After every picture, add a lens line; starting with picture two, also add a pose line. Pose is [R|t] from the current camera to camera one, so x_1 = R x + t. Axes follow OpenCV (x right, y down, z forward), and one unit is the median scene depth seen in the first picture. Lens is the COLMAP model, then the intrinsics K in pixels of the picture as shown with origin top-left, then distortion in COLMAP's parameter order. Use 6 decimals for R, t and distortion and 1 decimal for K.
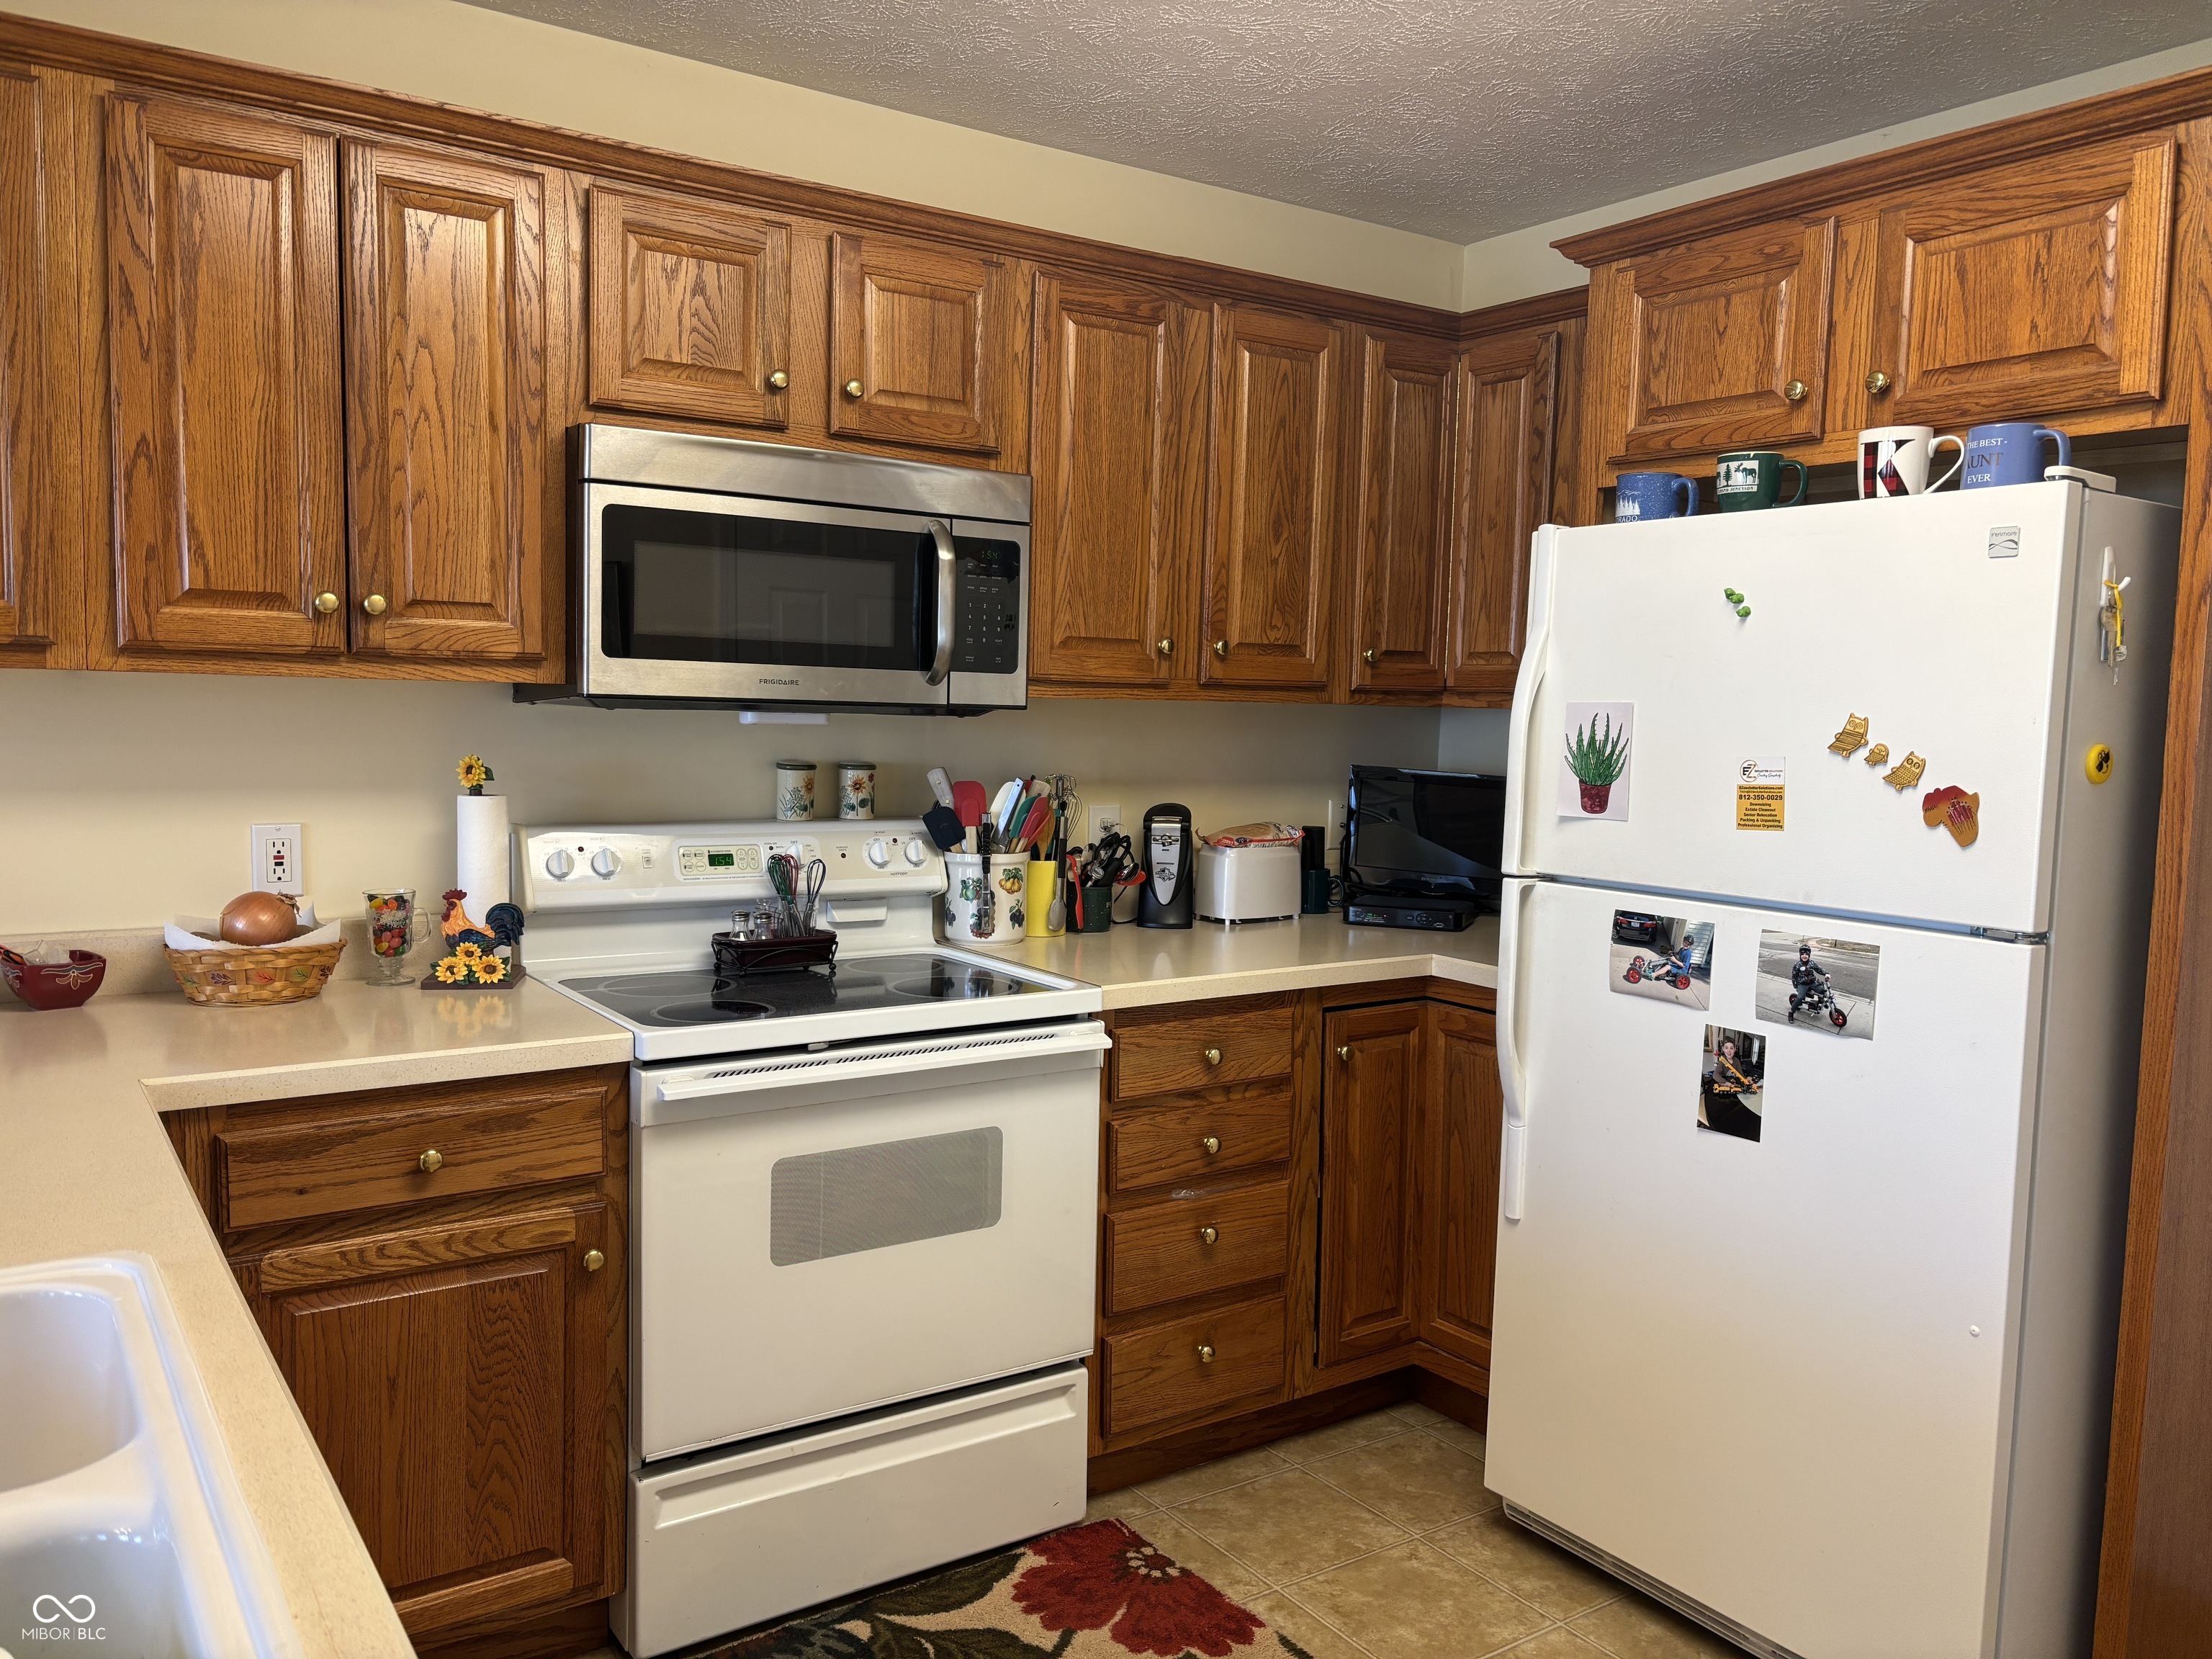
lens RADIAL K [[1697.9, 0, 1106.0], [0, 1697.9, 829.5], [0, 0, 1]] dist [0.023716, -0.000481]
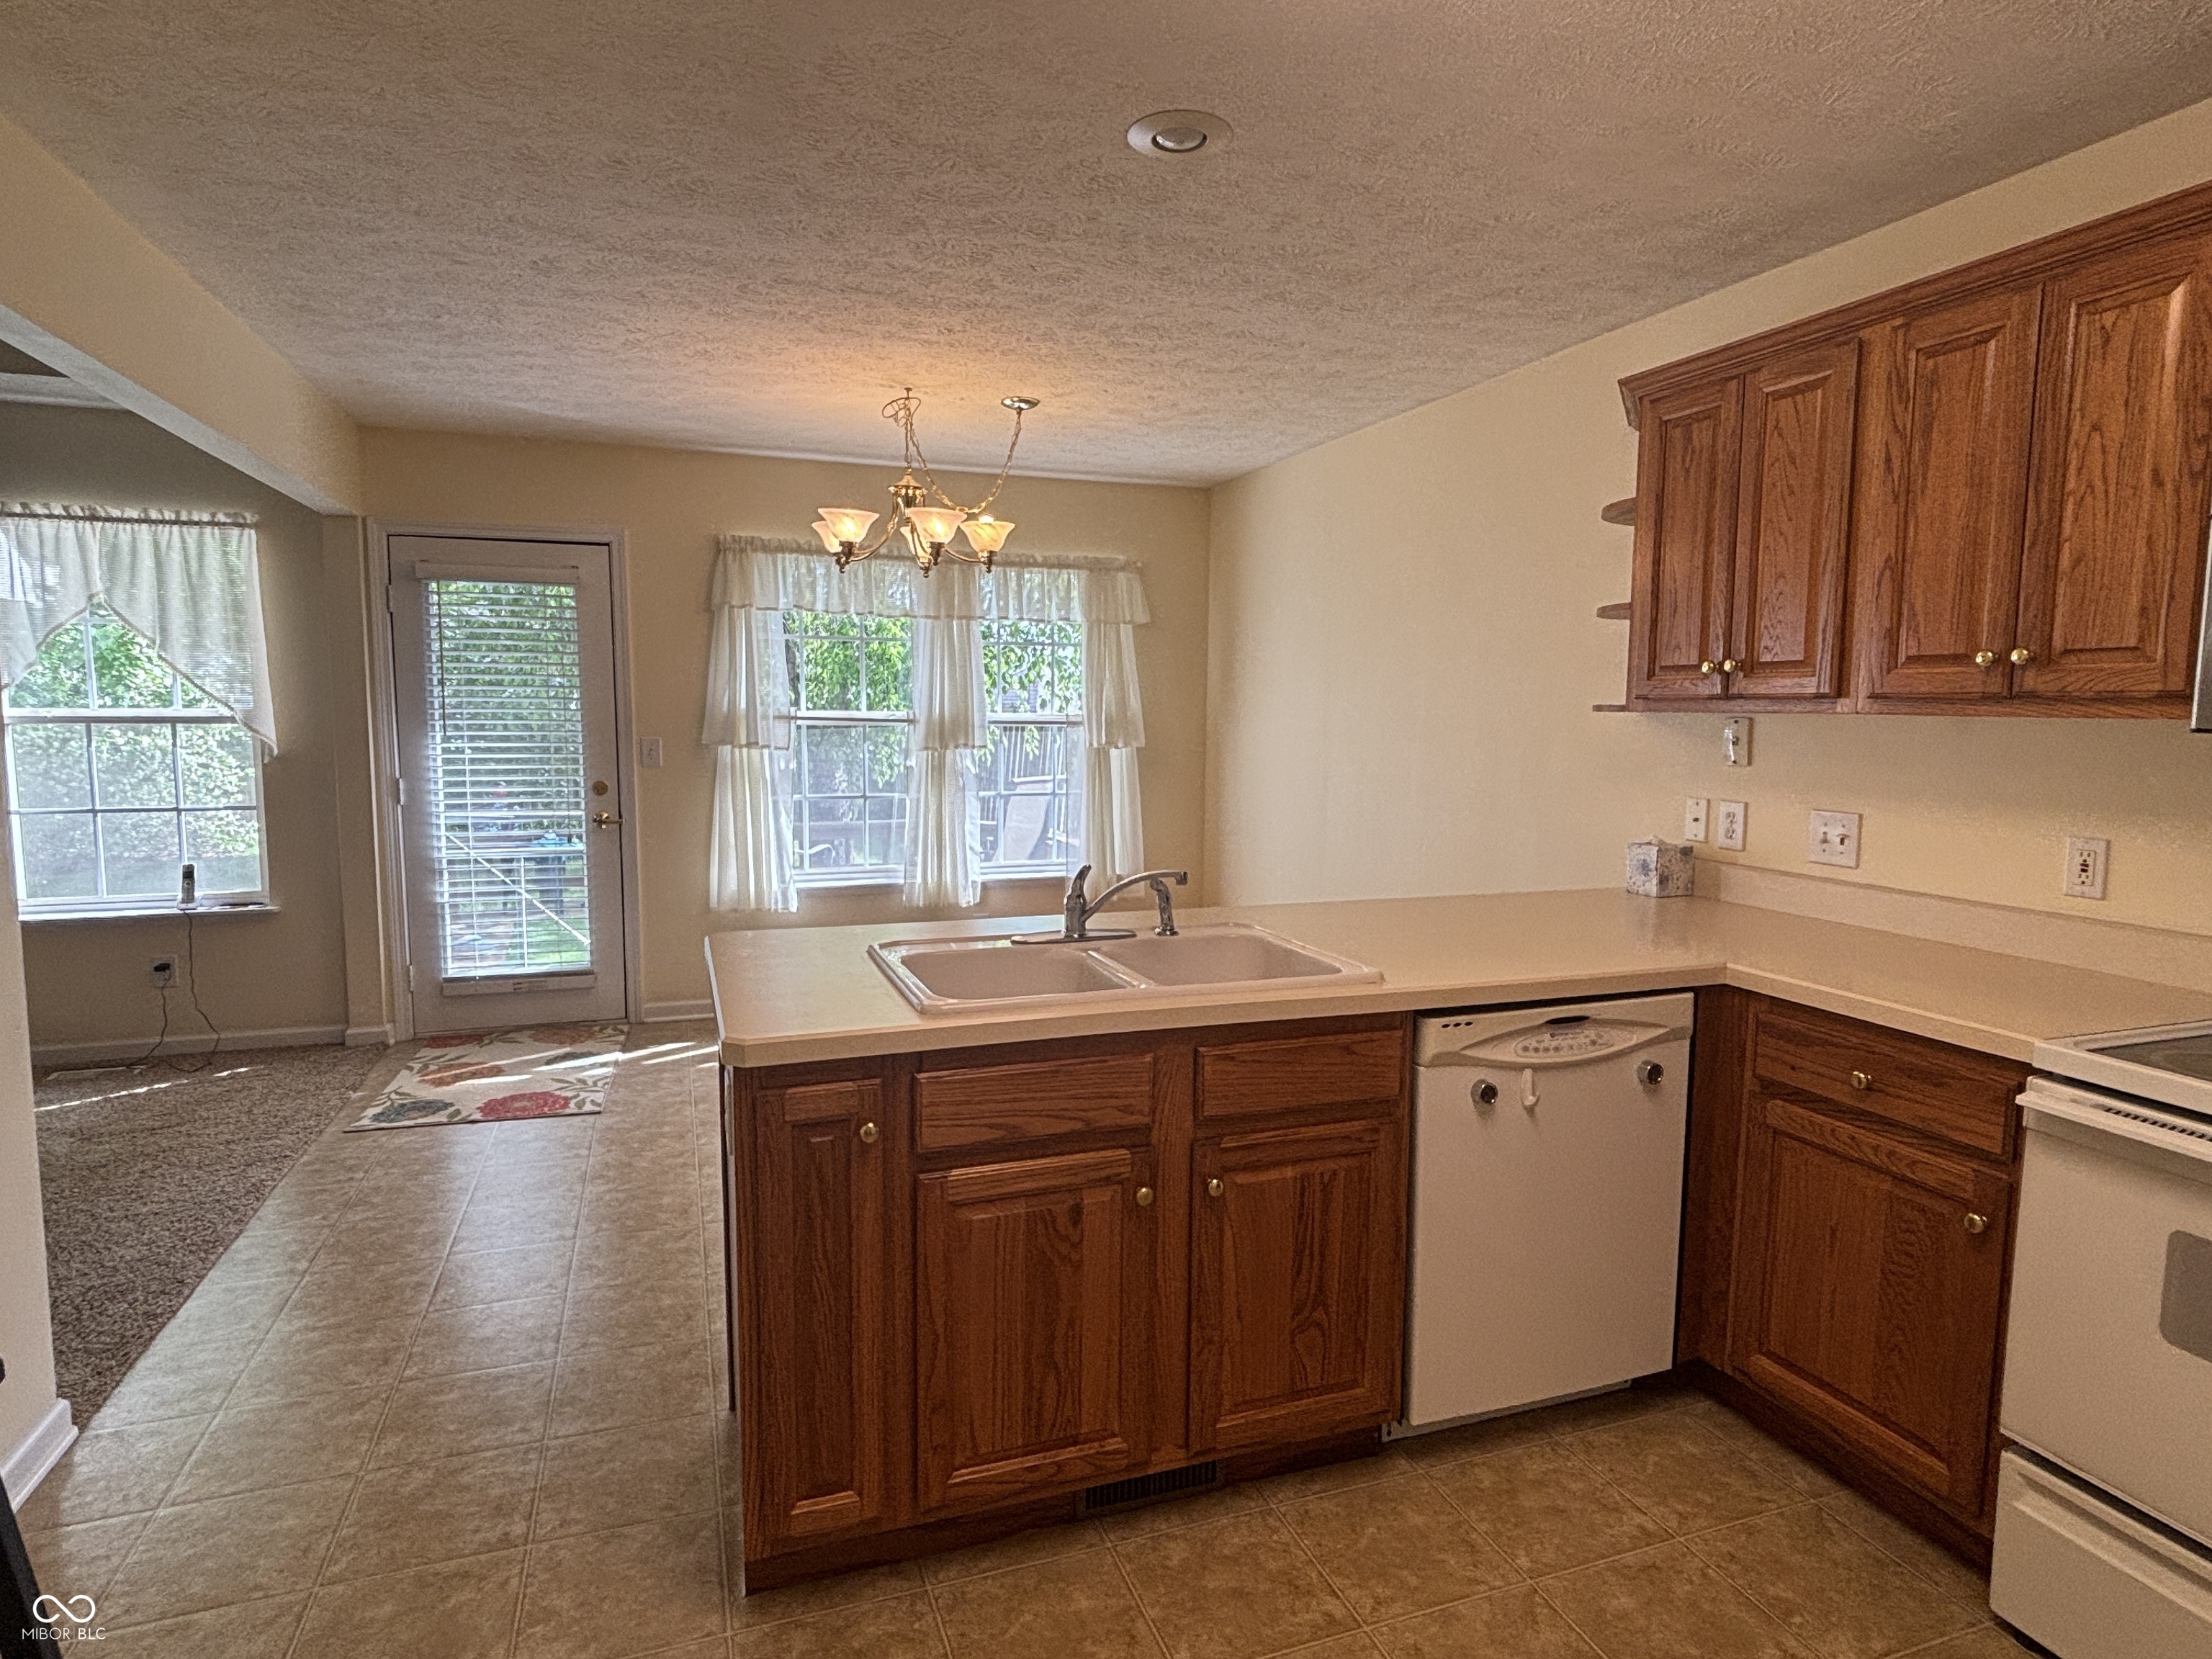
lens RADIAL K [[1220.9, 0, 1106.0], [0, 1220.9, 829.5], [0, 0, 1]] dist [-0.003934, 0.000291]
pose [[-0.250920, 0.072954, -0.965255, 0.538445], [-0.087152, 0.991404, 0.097586, -0.032935], [0.964077, 0.108610, -0.242405, 0.533289]]
